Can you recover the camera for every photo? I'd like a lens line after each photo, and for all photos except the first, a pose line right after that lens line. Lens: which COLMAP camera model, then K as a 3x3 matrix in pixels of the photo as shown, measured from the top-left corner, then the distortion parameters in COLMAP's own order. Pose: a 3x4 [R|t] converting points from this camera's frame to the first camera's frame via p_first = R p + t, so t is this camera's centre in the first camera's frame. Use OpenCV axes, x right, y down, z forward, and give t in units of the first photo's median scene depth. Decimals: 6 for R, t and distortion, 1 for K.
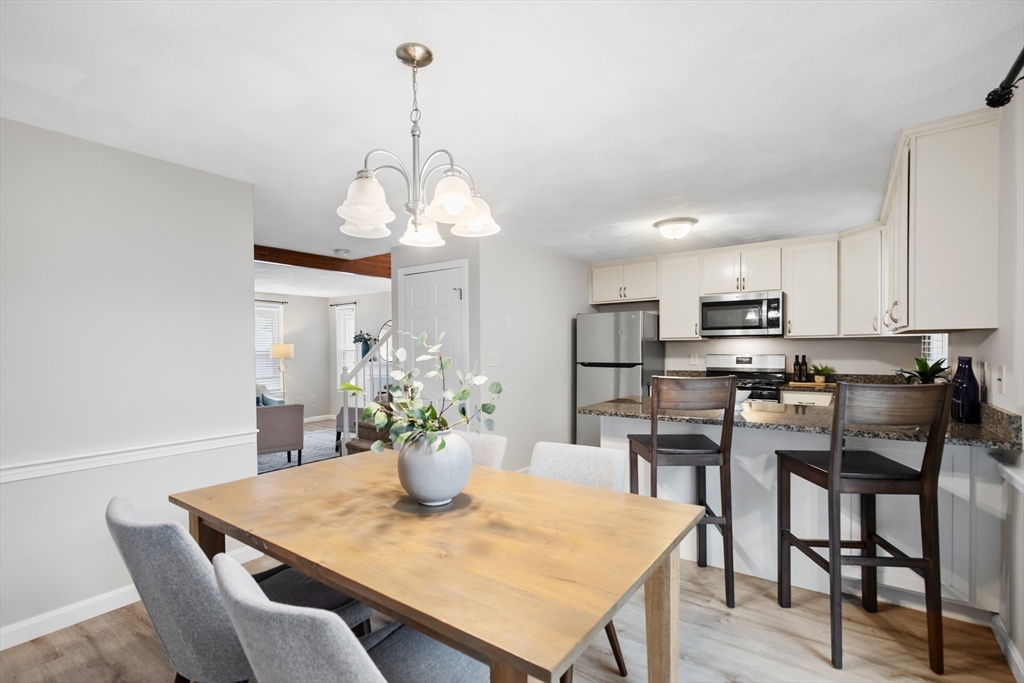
lens RADIAL K [[464.4, 0, 512.8], [0, 464.4, 343.1], [0, 0, 1]] dist [0.000801, 0.000035]
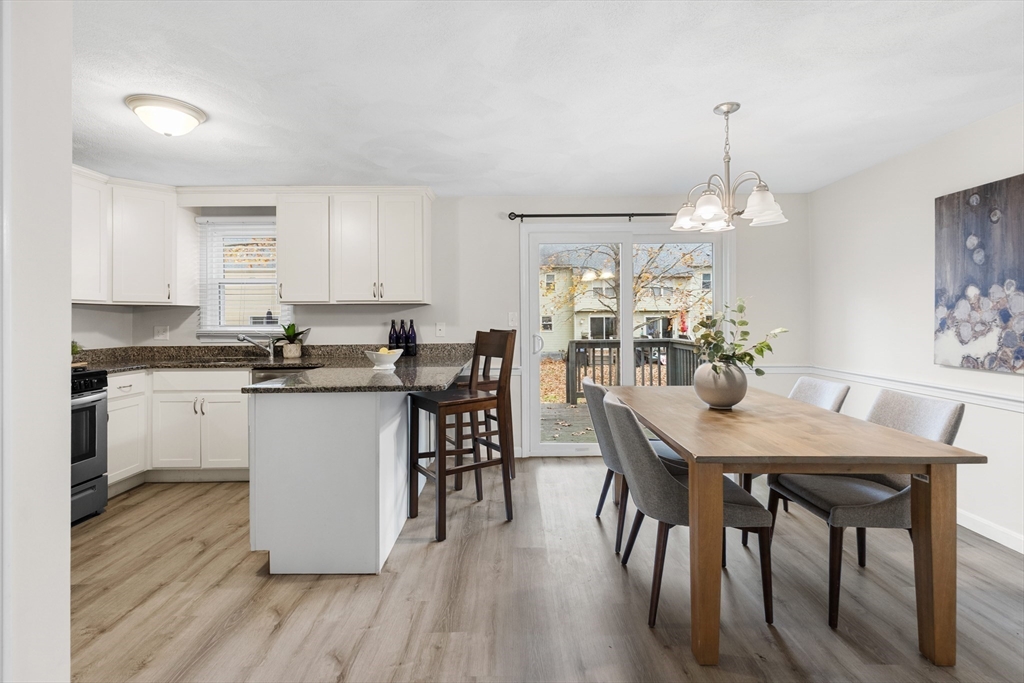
lens RADIAL K [[468.1, 0, 514.7], [0, 468.1, 316.1], [0, 0, 1]] dist [0.000789, -0.000095]
pose [[-0.602590, 0.021304, 0.797767, -0.360483], [0.009196, 0.999763, -0.019752, 0.029883], [-0.797998, -0.004566, -0.602643, 0.851501]]
